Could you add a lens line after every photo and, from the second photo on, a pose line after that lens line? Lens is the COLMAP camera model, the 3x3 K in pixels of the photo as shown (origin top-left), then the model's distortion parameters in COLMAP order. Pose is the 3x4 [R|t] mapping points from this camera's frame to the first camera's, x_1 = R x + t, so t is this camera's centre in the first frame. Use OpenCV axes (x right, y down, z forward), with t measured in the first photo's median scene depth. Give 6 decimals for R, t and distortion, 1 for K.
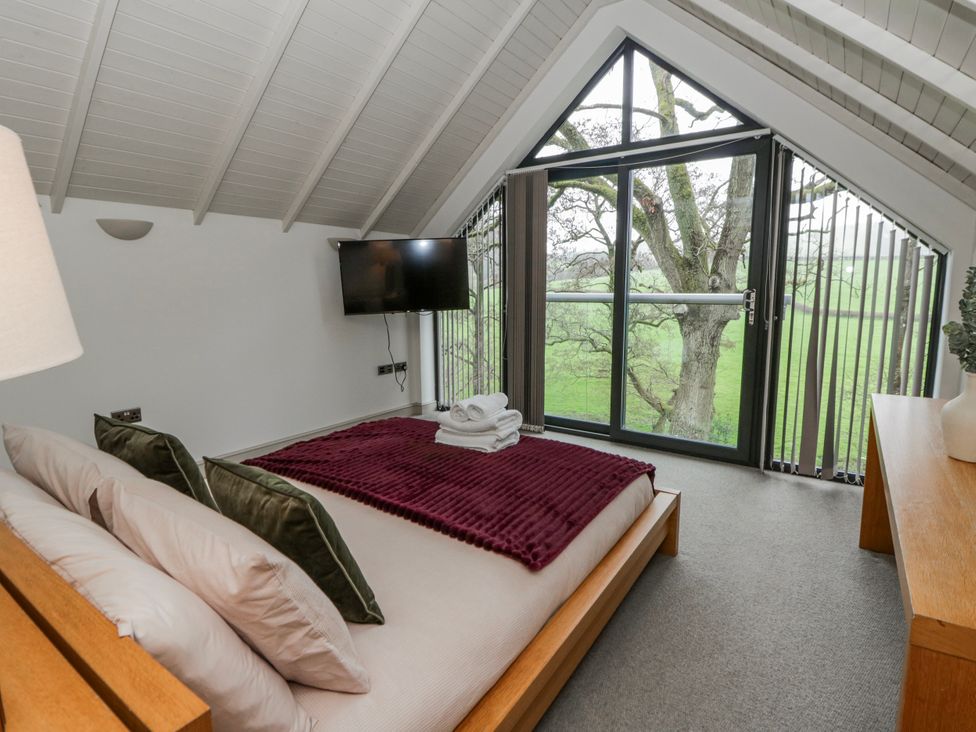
lens RADIAL K [[519.9, 0, 493.1], [0, 519.9, 352.4], [0, 0, 1]] dist [0.000054, -0.008047]
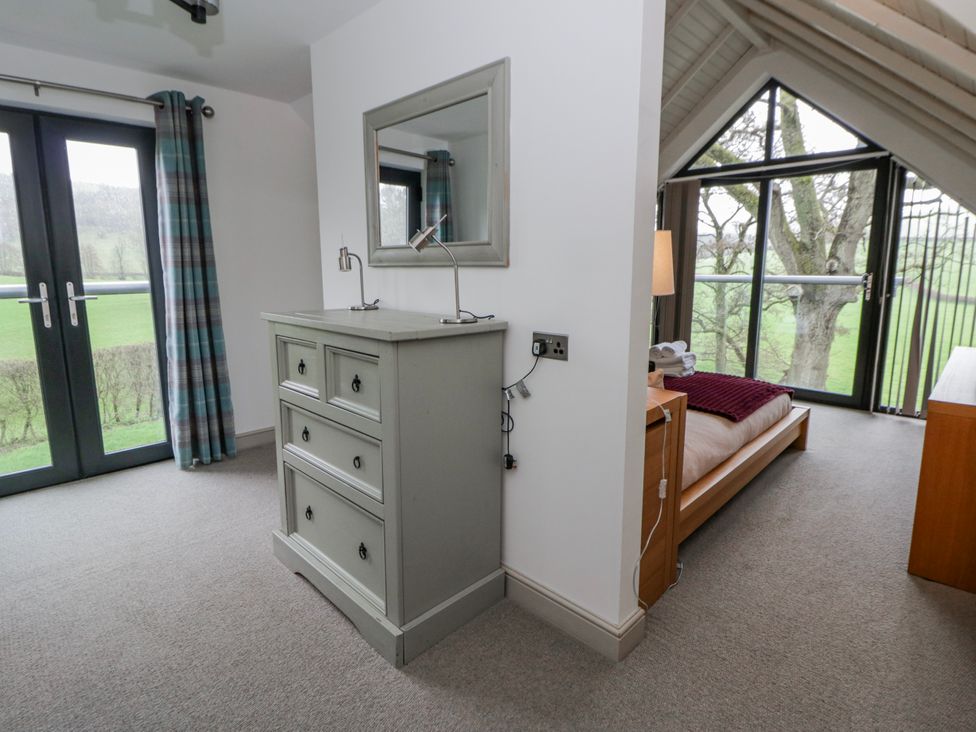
lens RADIAL K [[519.9, 0, 501.3], [0, 519.9, 348.0], [0, 0, 1]] dist [0.000054, -0.008047]
pose [[0.987642, 0.027124, -0.154360, -0.168378], [-0.023091, 0.999345, 0.027866, 0.042504], [0.155015, -0.023957, 0.987622, -0.352951]]
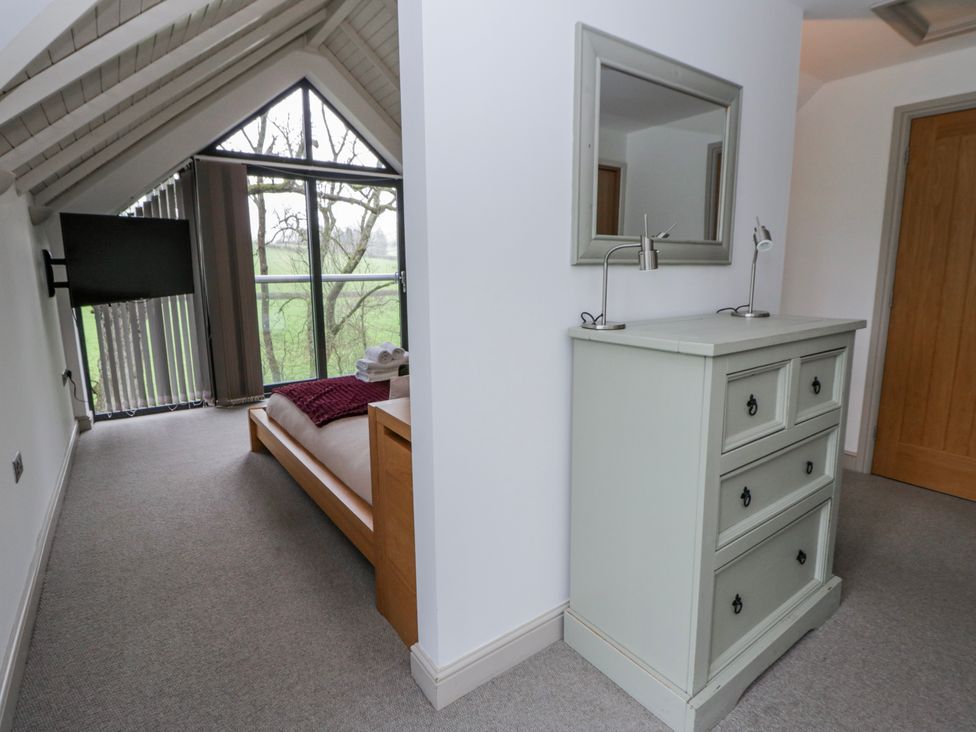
lens RADIAL K [[519.9, 0, 503.7], [0, 519.9, 352.2], [0, 0, 1]] dist [0.000054, -0.008047]
pose [[0.299359, -0.156842, 0.941161, -0.799597], [0.126476, 0.984216, 0.123788, -0.021665], [-0.945721, 0.081977, 0.314470, 0.144196]]
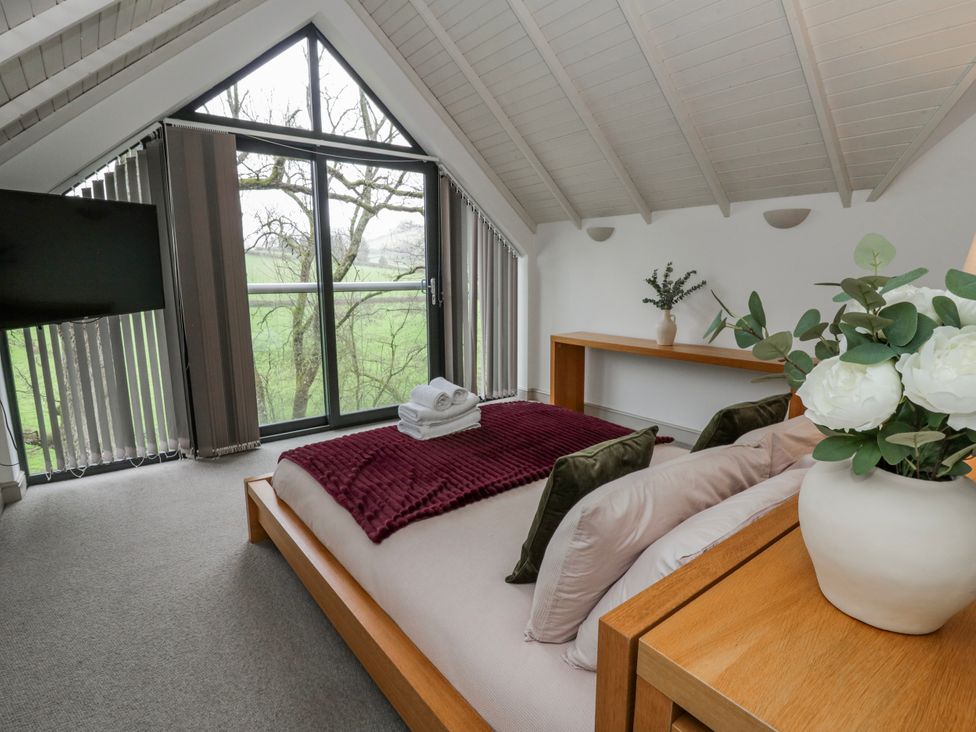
lens RADIAL K [[519.9, 0, 493.0], [0, 519.9, 361.8], [0, 0, 1]] dist [0.000054, -0.008047]
pose [[0.282601, -0.161459, 0.945552, -0.586745], [0.127982, 0.983266, 0.129649, -0.047141], [-0.950662, 0.084375, 0.298535, 0.367991]]
